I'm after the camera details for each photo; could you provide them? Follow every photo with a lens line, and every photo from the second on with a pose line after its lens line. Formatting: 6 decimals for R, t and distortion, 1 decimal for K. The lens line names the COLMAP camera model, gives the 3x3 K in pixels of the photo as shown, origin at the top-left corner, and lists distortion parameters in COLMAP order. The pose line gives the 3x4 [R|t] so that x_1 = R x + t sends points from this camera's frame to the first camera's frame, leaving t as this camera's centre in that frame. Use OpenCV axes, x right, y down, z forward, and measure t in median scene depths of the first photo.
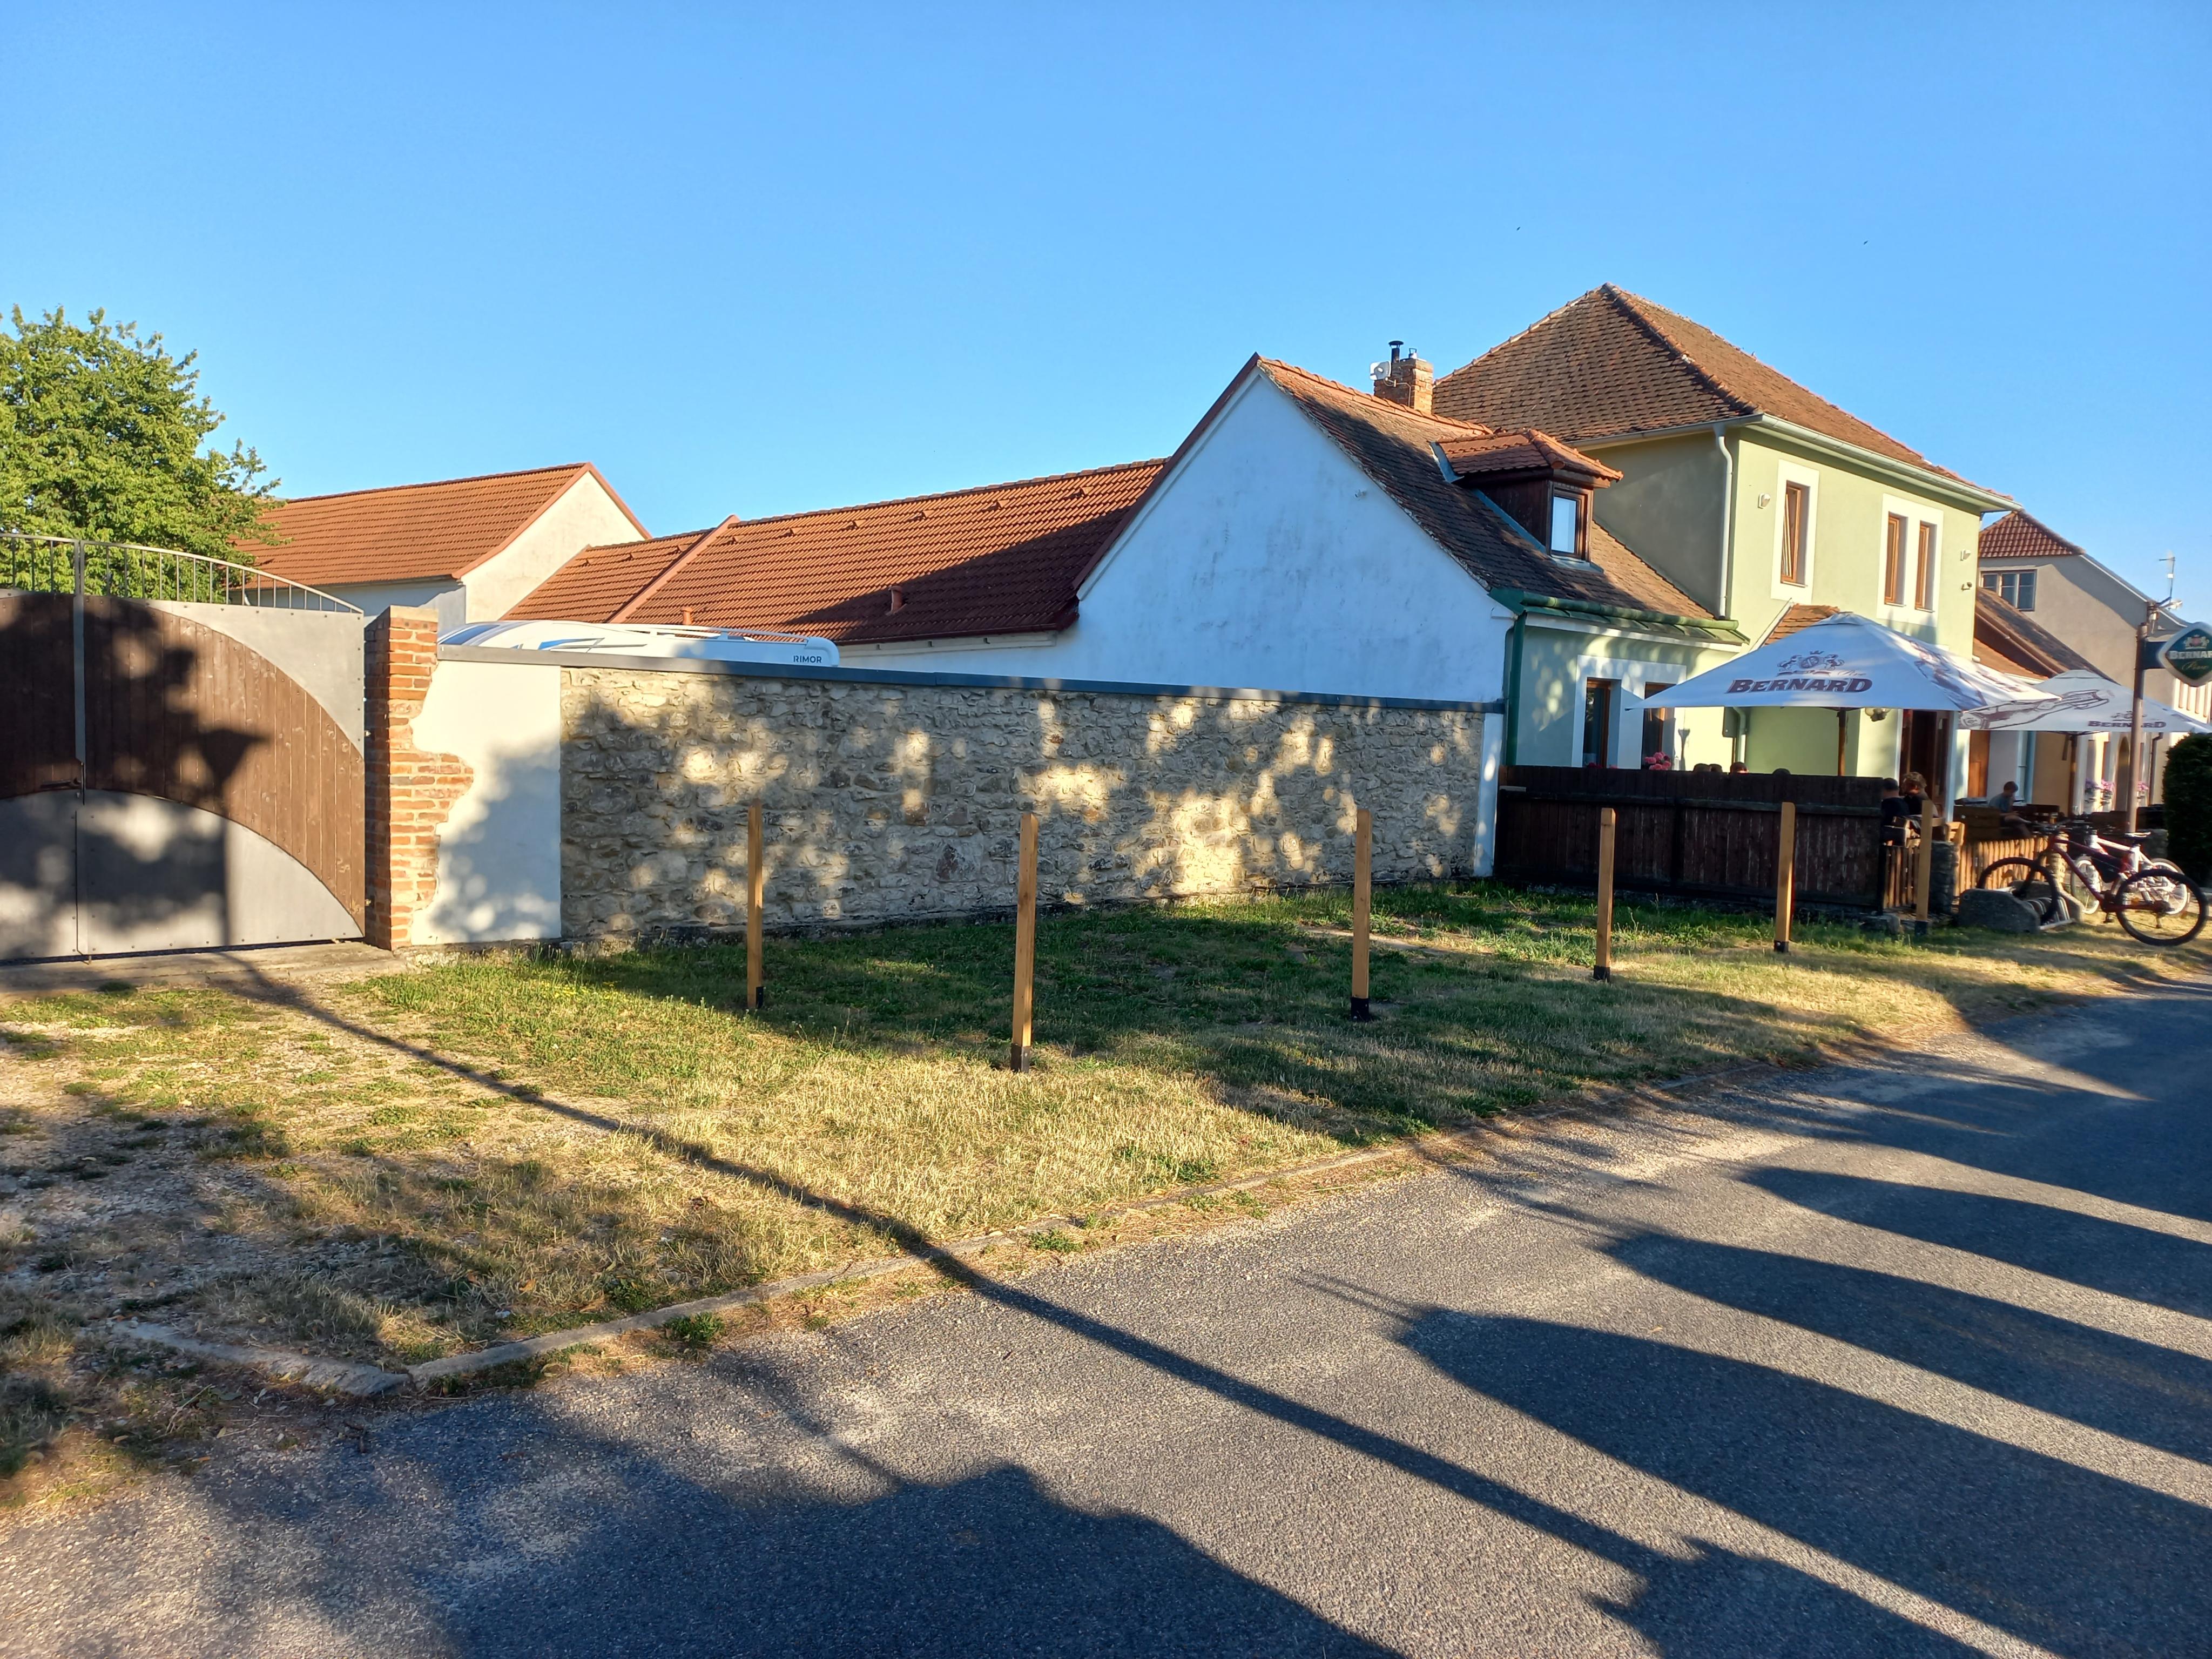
lens RADIAL K [[1580.8, 0, 1106.3], [0, 1580.8, 827.4], [0, 0, 1]] dist [0.021605, 0.002338]
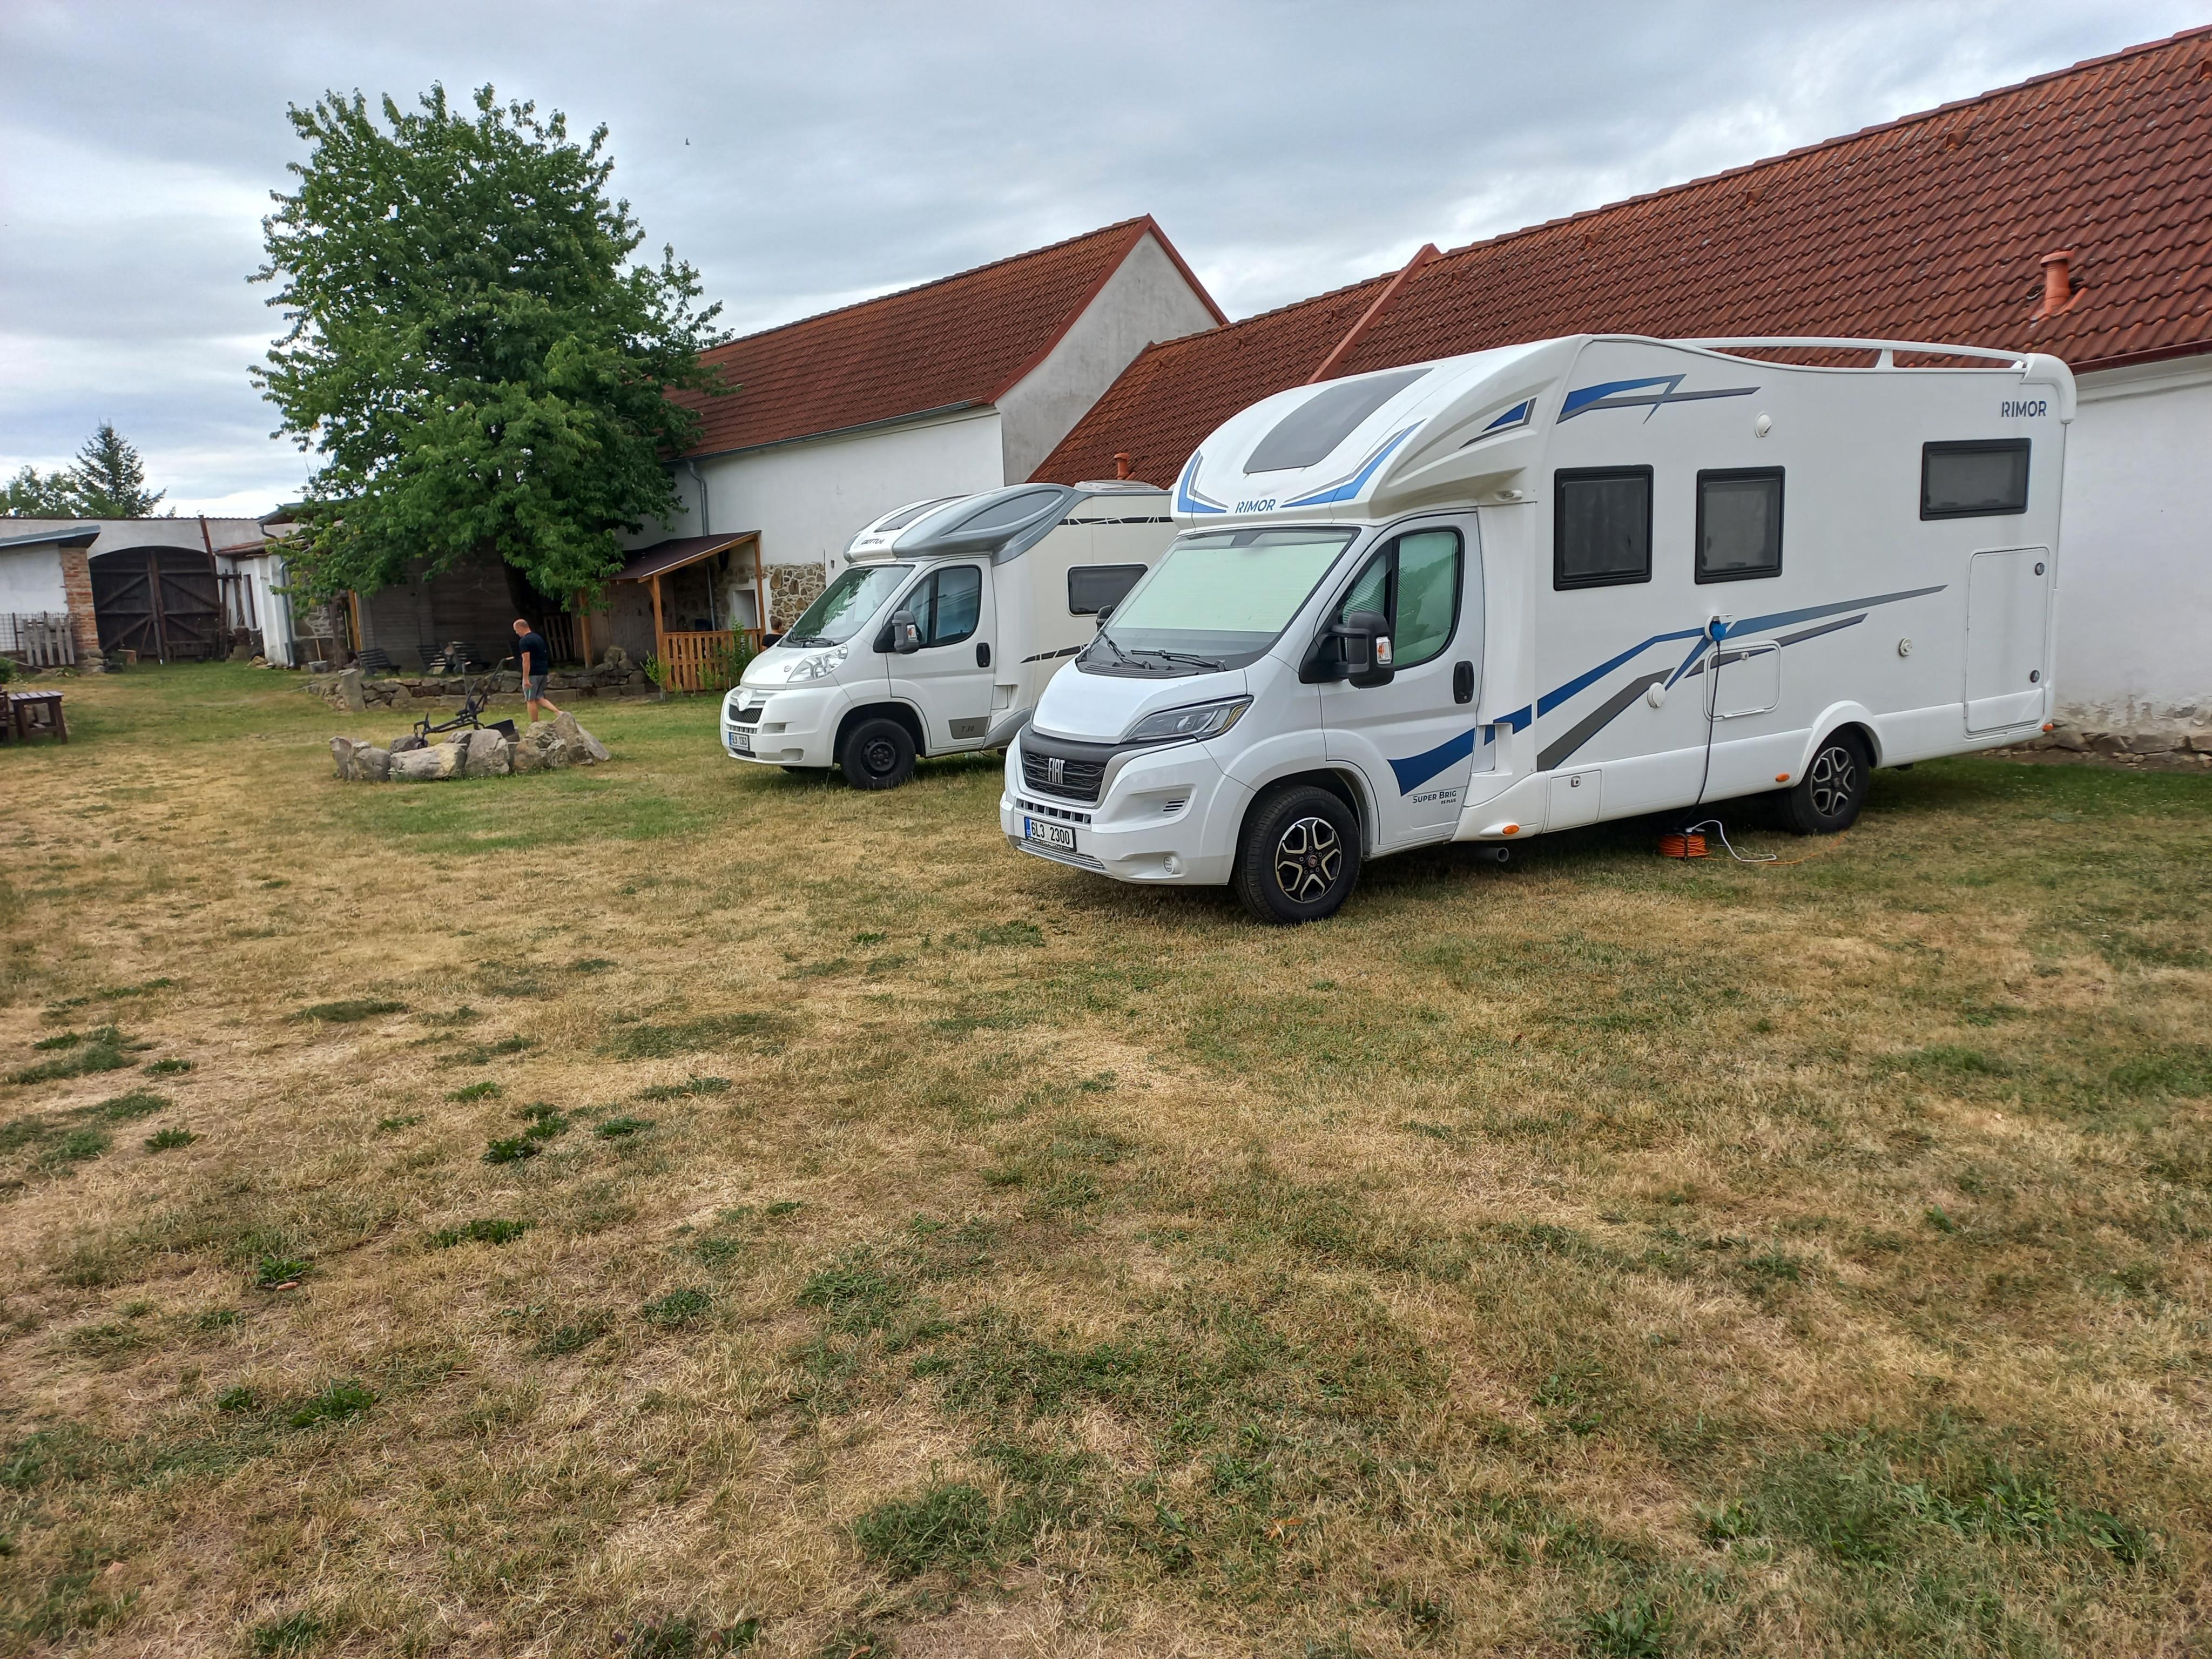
lens RADIAL K [[1580.8, 0, 1097.5], [0, 1580.8, 821.2], [0, 0, 1]] dist [0.021605, 0.002338]
pose [[0.970738, -0.028521, -0.238439, -0.193075], [0.047250, 0.996197, 0.073202, -0.027066], [0.235445, -0.082326, 0.968395, 0.329606]]
